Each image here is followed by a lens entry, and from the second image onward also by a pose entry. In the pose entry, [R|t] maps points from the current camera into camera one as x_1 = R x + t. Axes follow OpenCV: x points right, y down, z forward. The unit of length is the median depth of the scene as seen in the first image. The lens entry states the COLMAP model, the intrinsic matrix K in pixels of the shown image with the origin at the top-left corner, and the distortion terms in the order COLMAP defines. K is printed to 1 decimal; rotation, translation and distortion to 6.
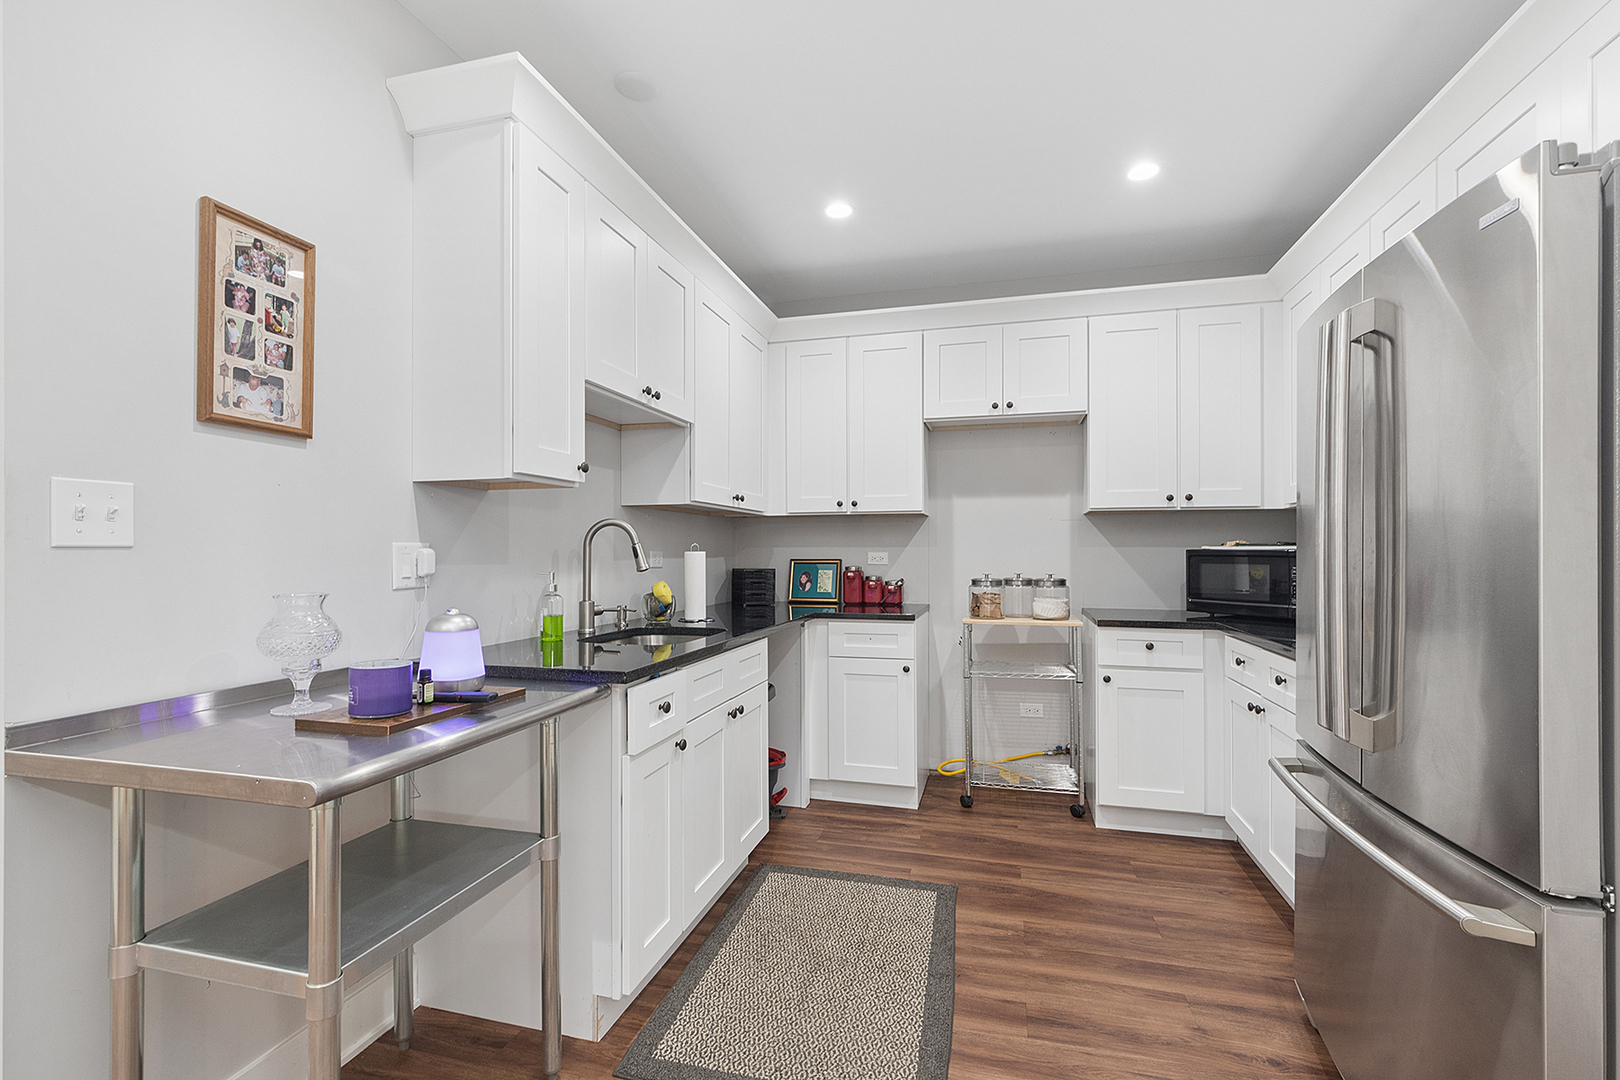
lens RADIAL K [[715.9, 0, 803.5], [0, 715.9, 547.6], [0, 0, 1]] dist [-0.003280, 0.000035]
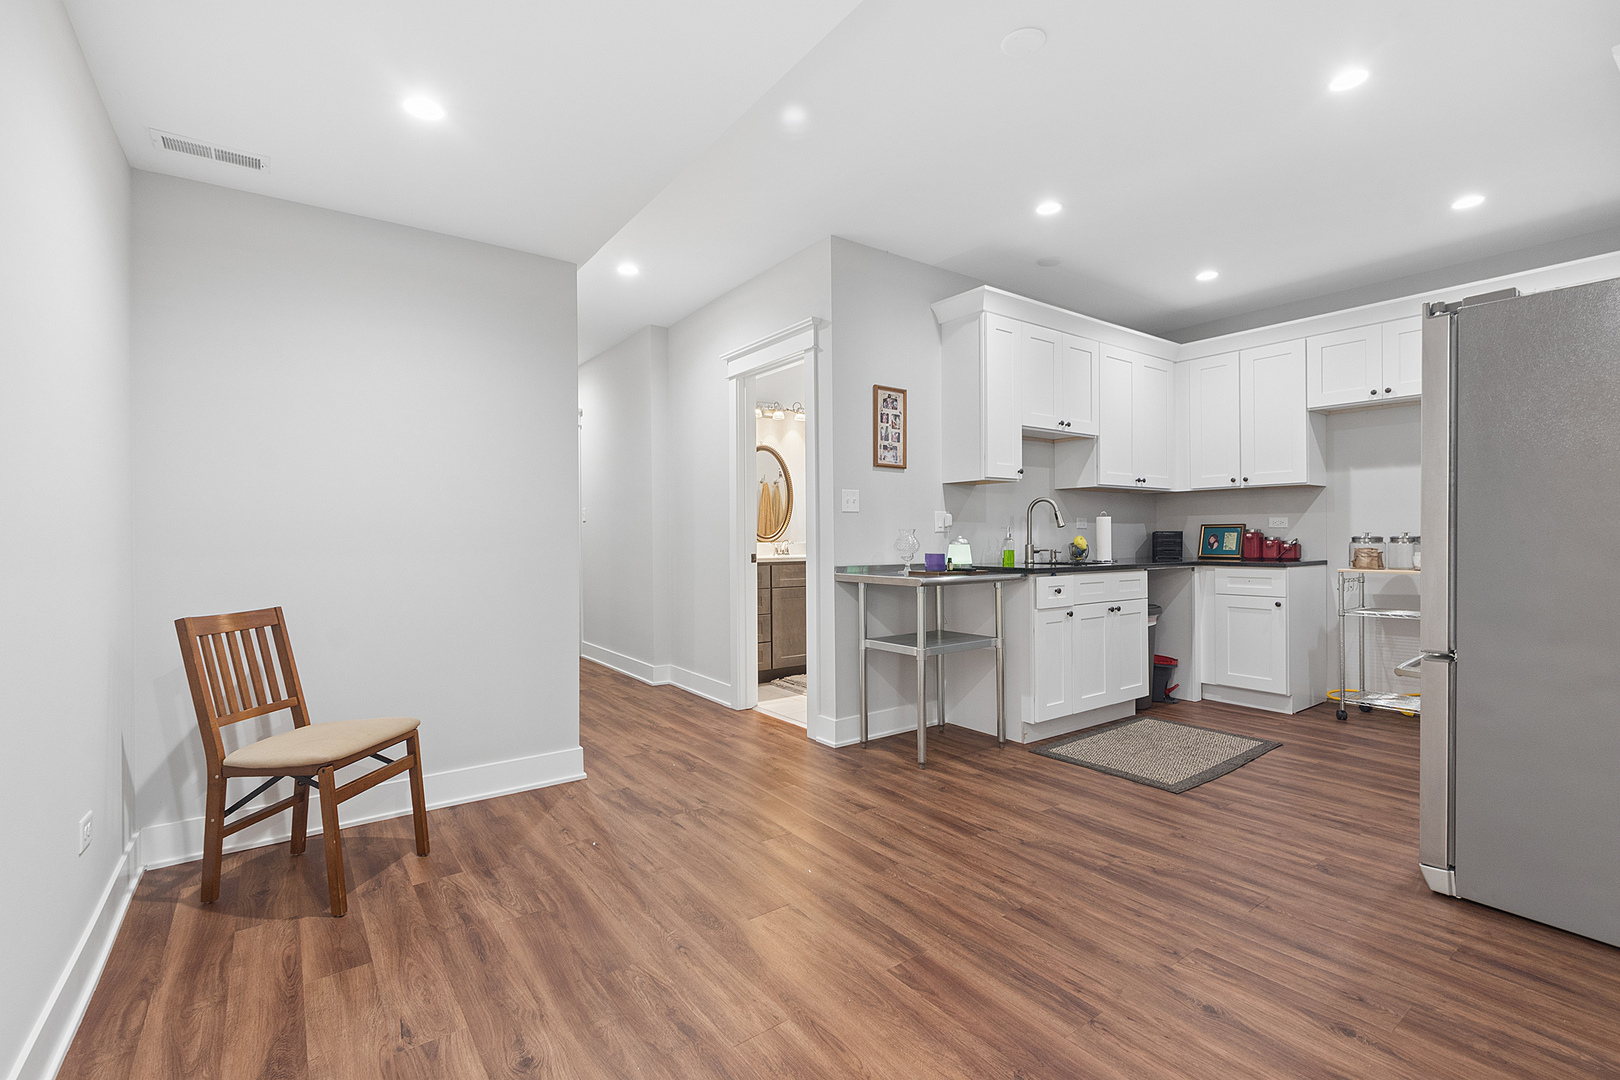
lens RADIAL K [[715.9, 0, 795.5], [0, 715.9, 534.9], [0, 0, 1]] dist [-0.003280, 0.000035]
pose [[0.777207, -0.003570, -0.629235, 0.335621], [0.007048, 0.999971, 0.003032, 0.038852], [0.629205, -0.006792, 0.777209, -0.686820]]
